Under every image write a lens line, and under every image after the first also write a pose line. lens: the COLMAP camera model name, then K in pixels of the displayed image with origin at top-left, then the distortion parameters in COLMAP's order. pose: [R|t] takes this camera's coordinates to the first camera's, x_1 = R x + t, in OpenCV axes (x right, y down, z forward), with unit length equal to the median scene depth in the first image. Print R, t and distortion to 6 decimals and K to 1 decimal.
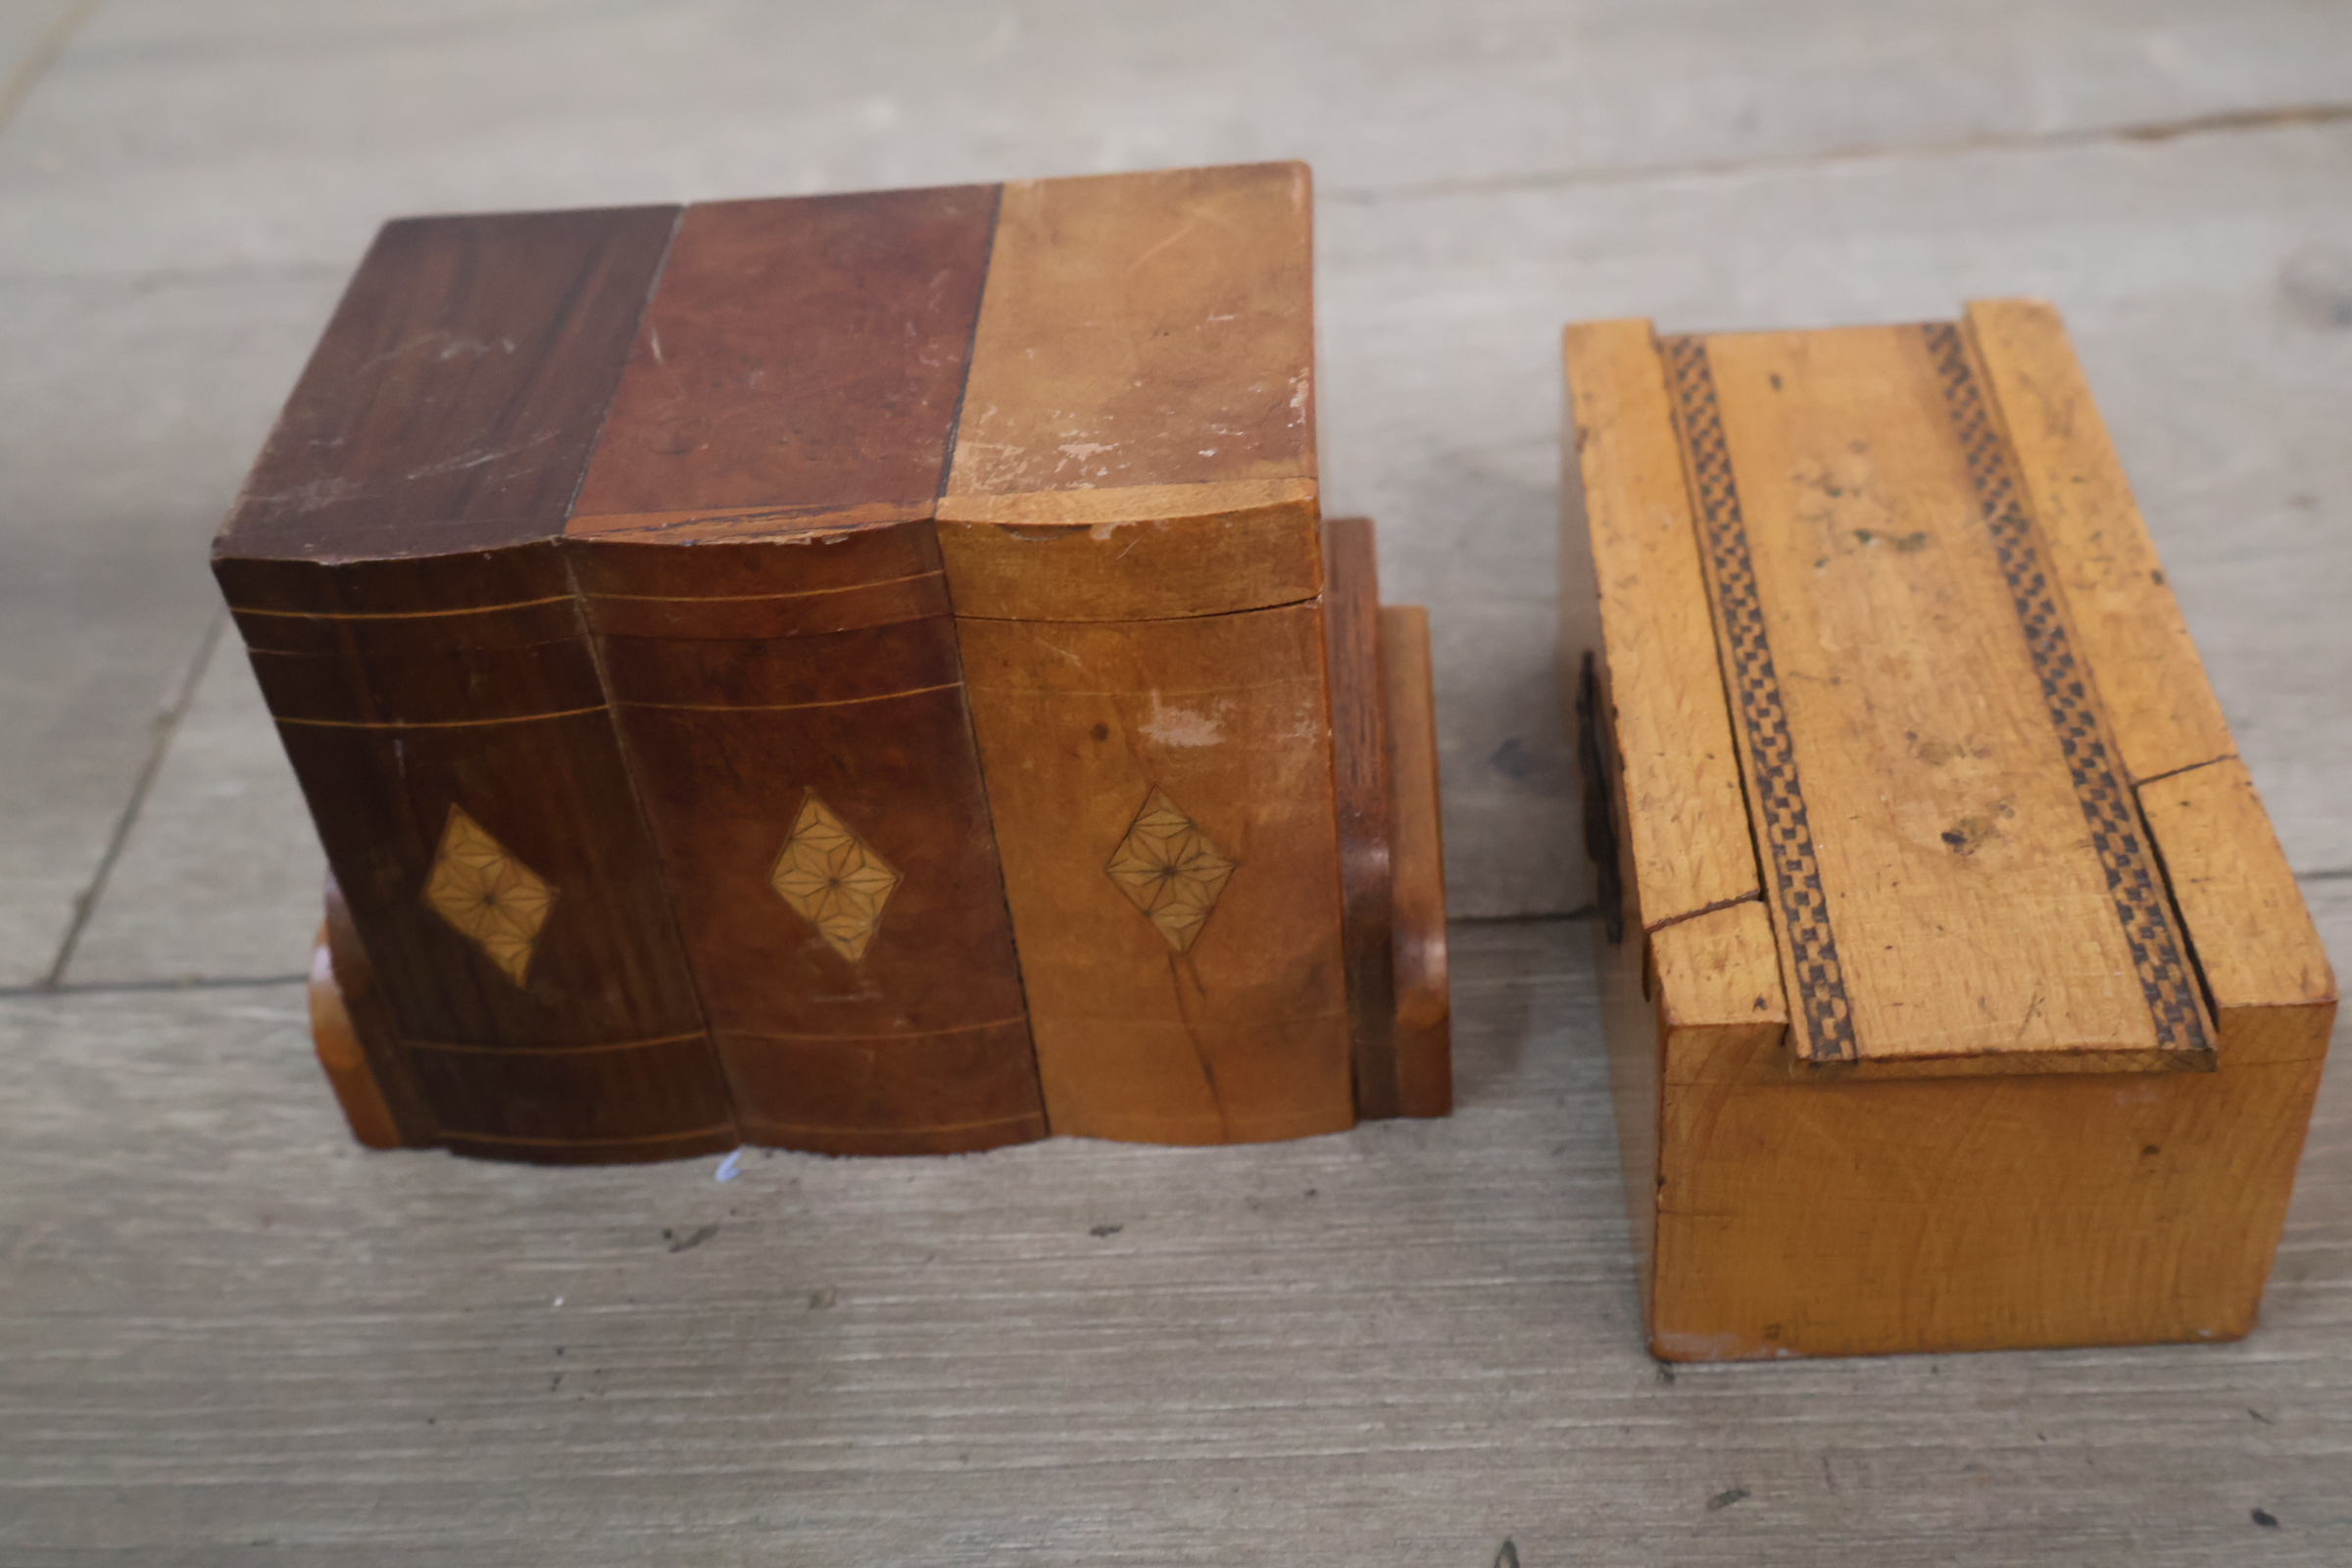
lens RADIAL K [[2664.2, 0, 1177.0], [0, 2664.2, 761.0], [0, 0, 1]] dist [0.013154, -0.014827]
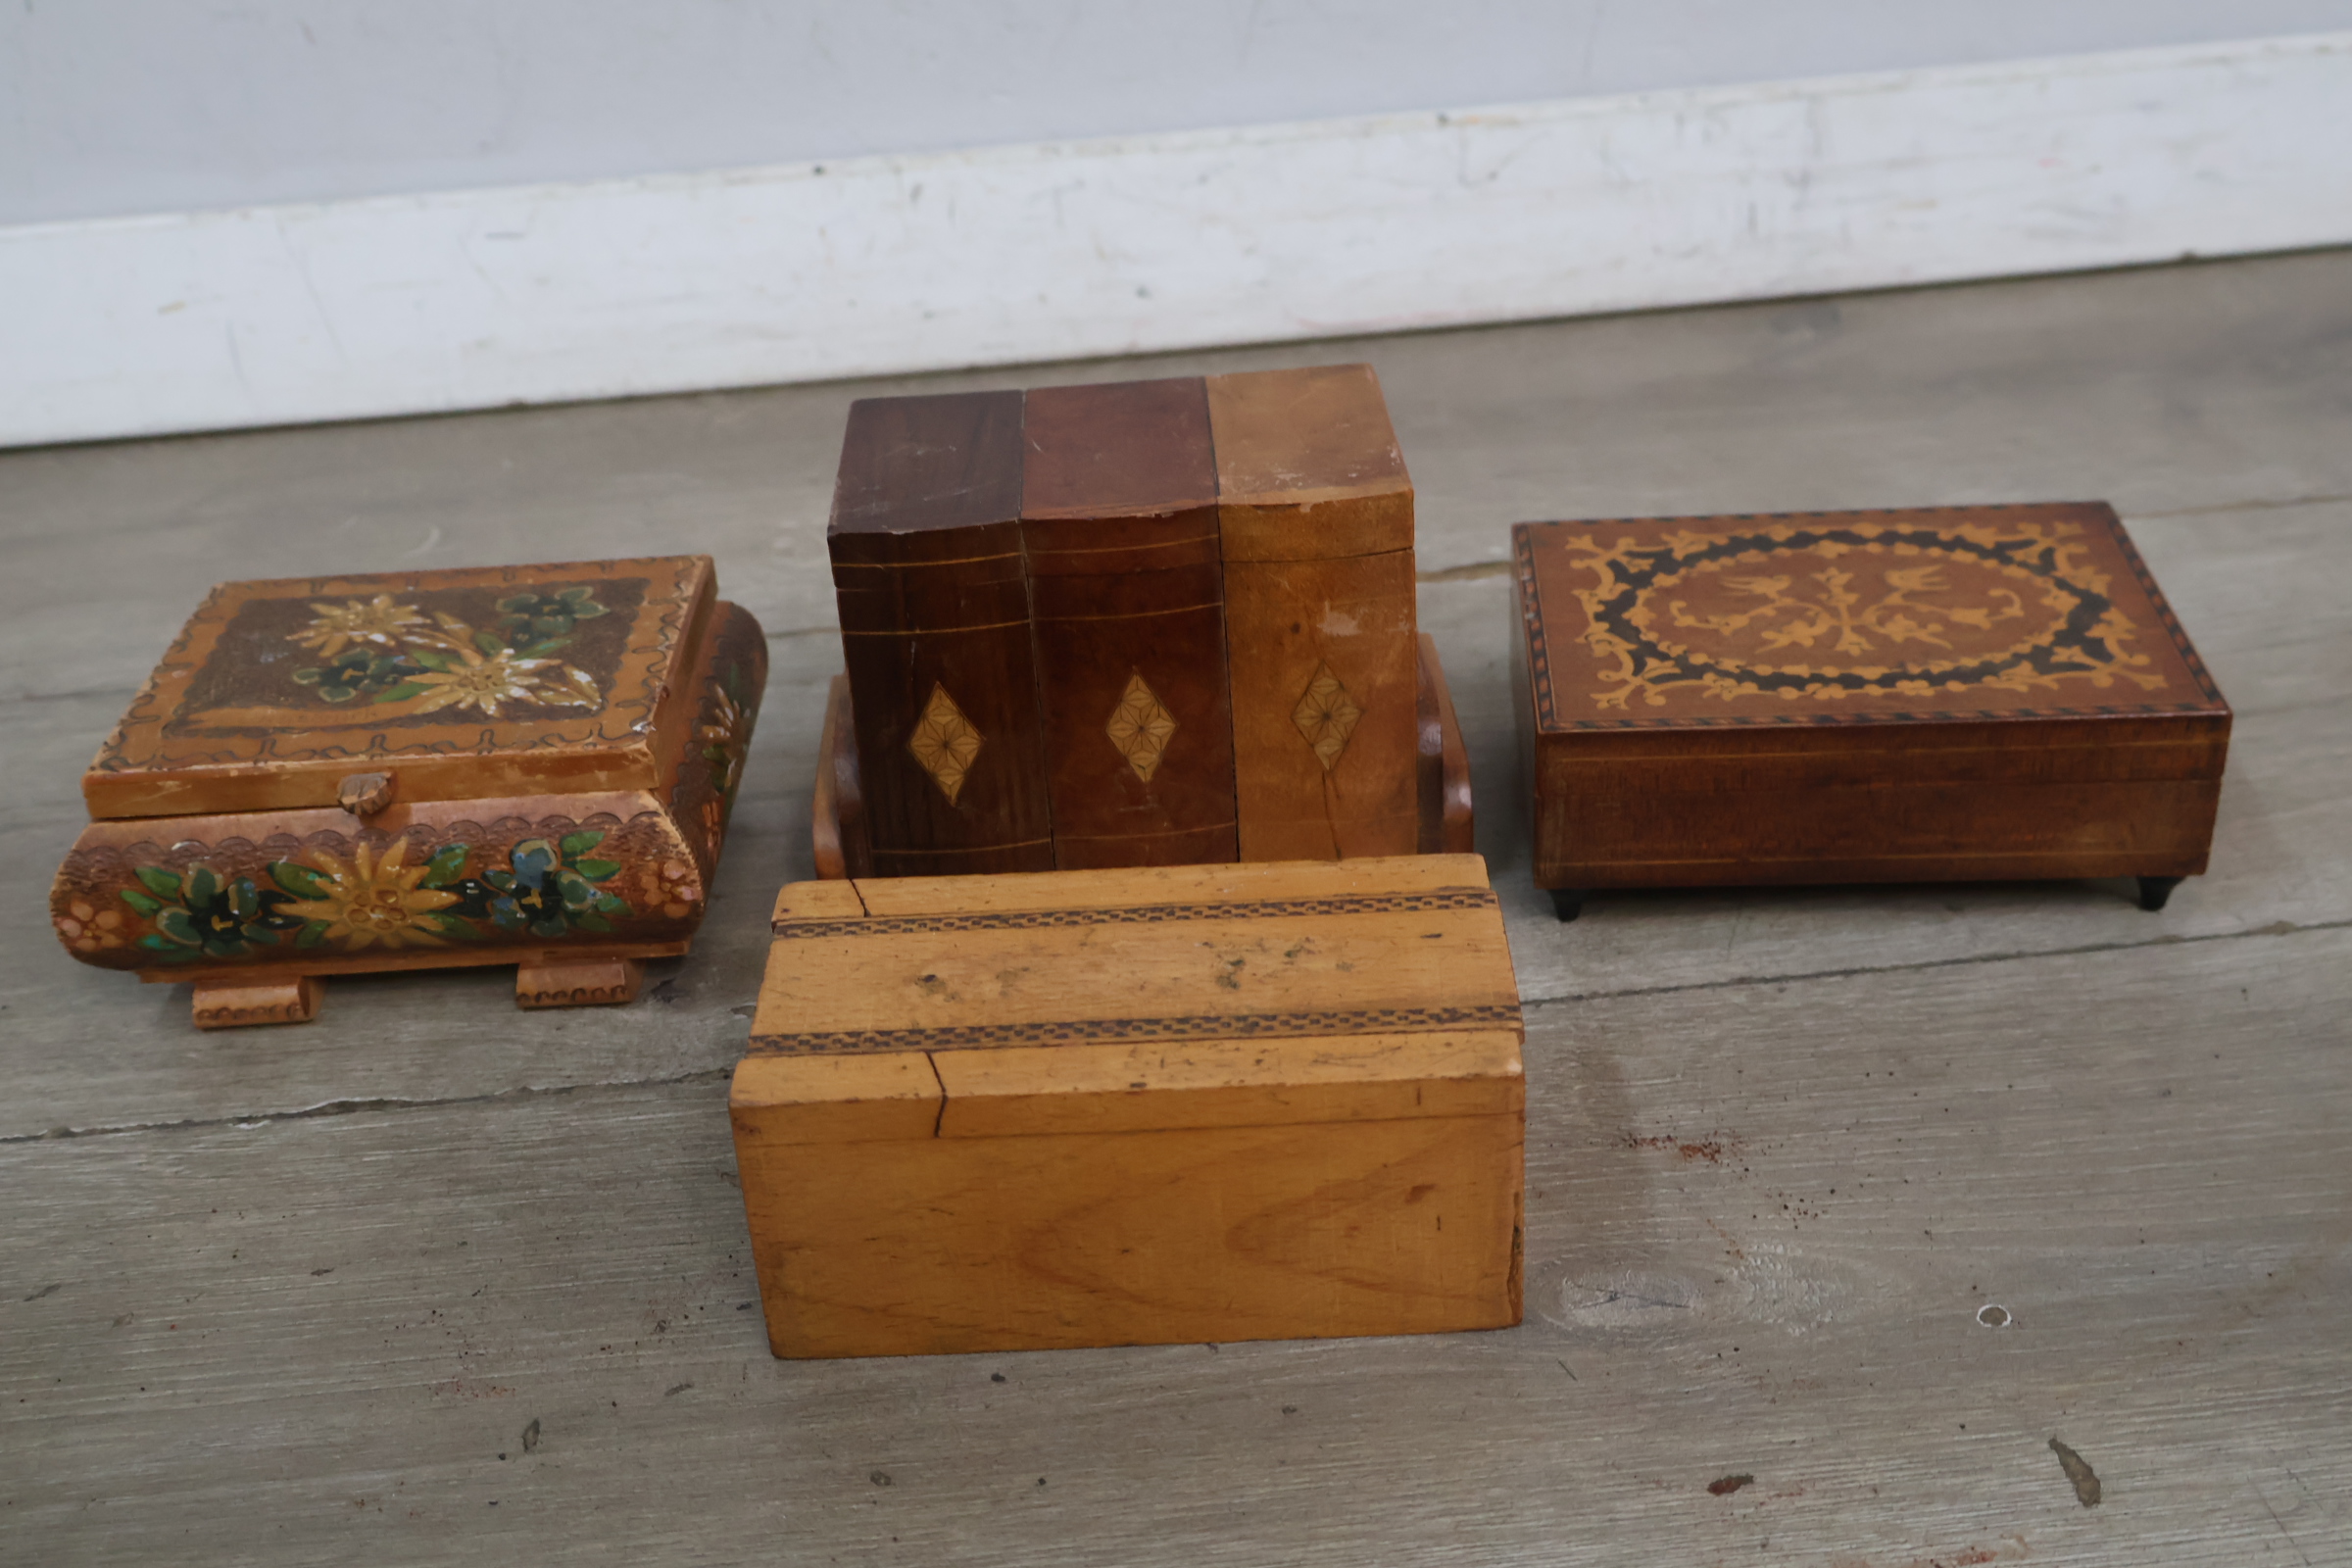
lens RADIAL K [[2664.2, 0, 1177.0], [0, 2664.2, 761.0], [0, 0, 1]] dist [0.013154, -0.014827]
pose [[0.996043, -0.012303, 0.088016, -0.266132], [0.030026, 0.978722, -0.202983, 0.438804], [-0.083646, 0.204823, 0.975218, -0.770618]]
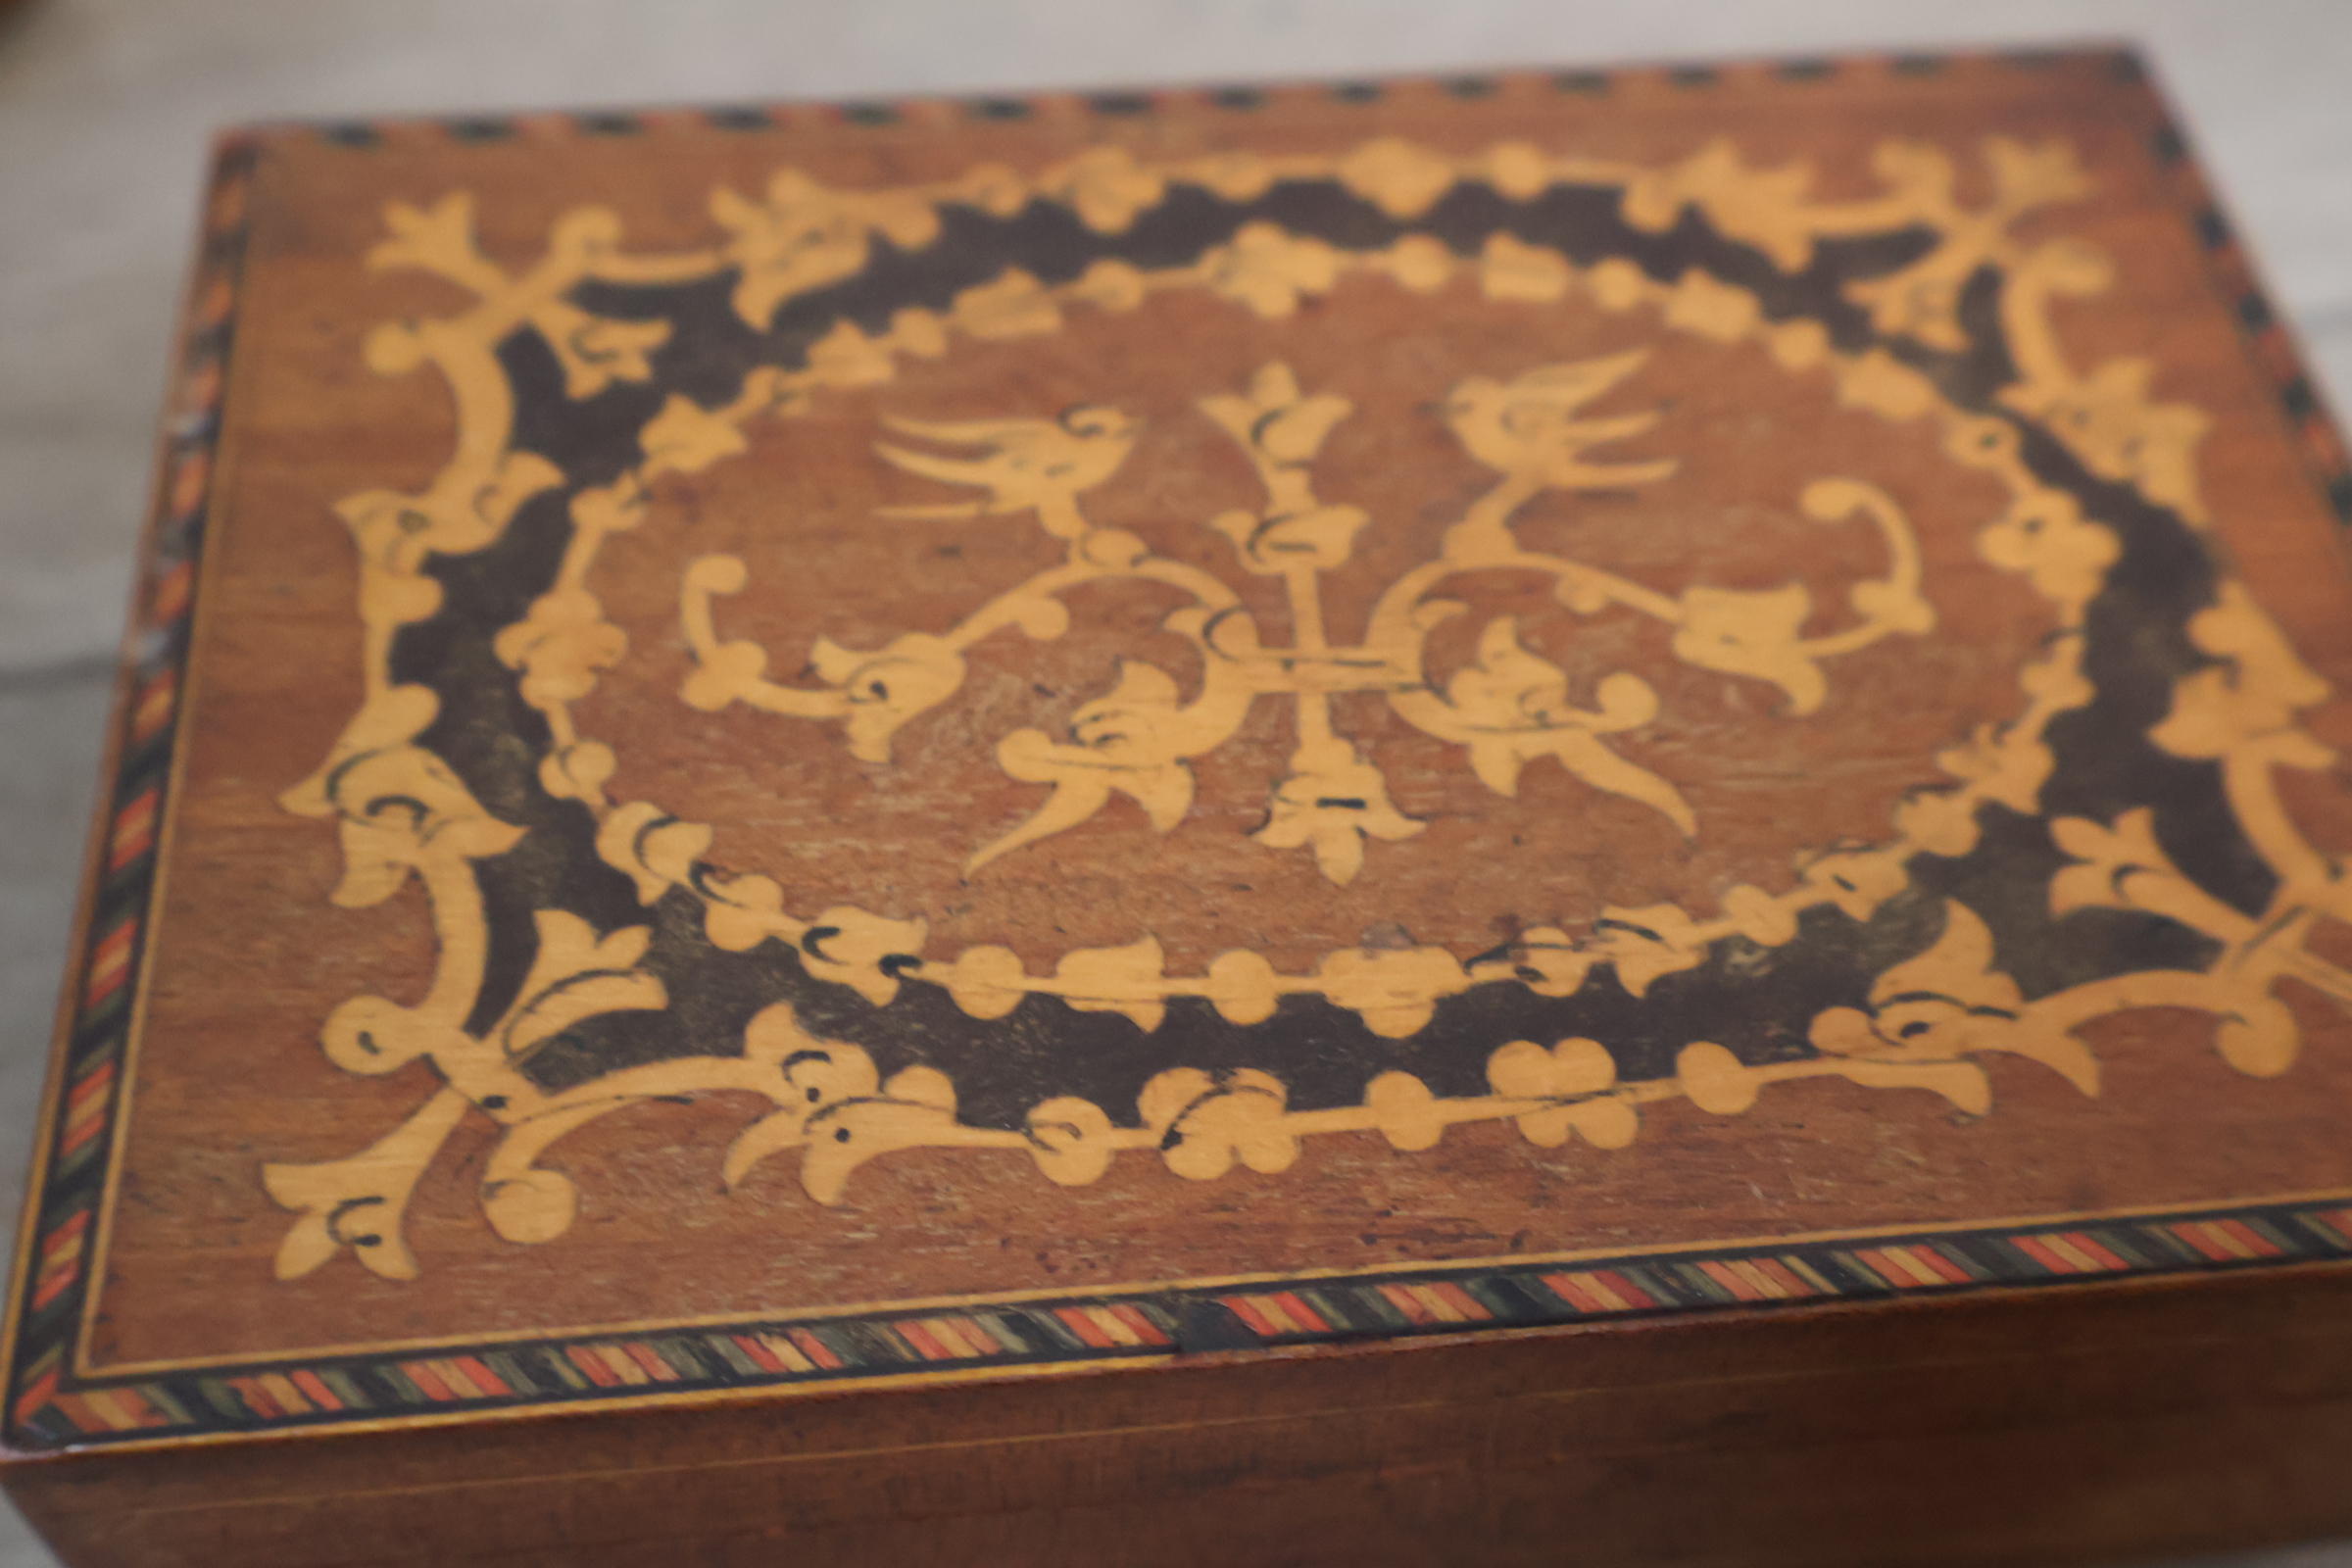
lens RADIAL K [[2664.2, 0, 1177.0], [0, 2664.2, 761.0], [0, 0, 1]] dist [0.013154, -0.014827]
pose [[0.964495, -0.107605, 0.241186, 0.219182], [0.066392, 0.982694, 0.172930, -0.096785], [-0.255620, -0.150777, 0.954948, 0.516236]]
